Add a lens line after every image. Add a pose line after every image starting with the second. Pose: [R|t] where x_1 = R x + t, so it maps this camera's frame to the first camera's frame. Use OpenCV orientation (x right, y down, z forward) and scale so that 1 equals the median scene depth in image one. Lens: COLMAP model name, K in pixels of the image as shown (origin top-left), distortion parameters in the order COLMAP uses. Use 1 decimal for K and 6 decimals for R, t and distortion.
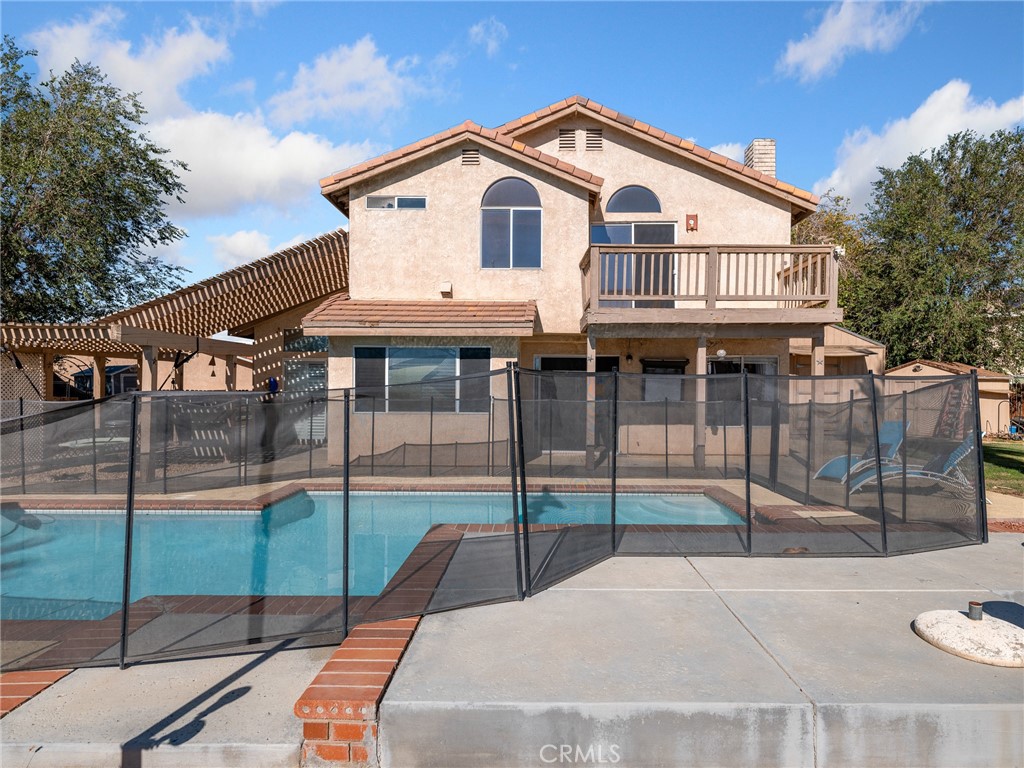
lens RADIAL K [[565.7, 0, 512.4], [0, 565.7, 386.8], [0, 0, 1]] dist [0.000285, 0.000603]
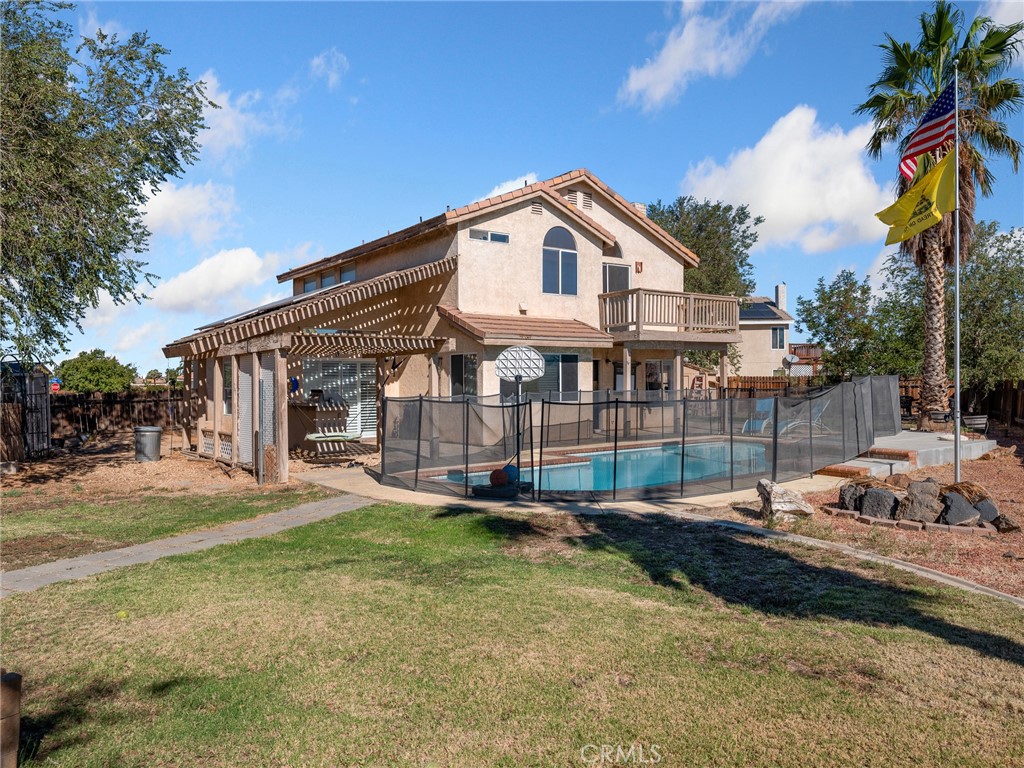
lens RADIAL K [[722.7, 0, 511.9], [0, 722.7, 383.3], [0, 0, 1]] dist [0.007086, 0.000101]
pose [[0.808091, -0.012071, 0.588934, -1.108867], [0.013001, 0.999912, 0.002656, -0.005067], [-0.588915, 0.005510, 0.808177, -0.317115]]
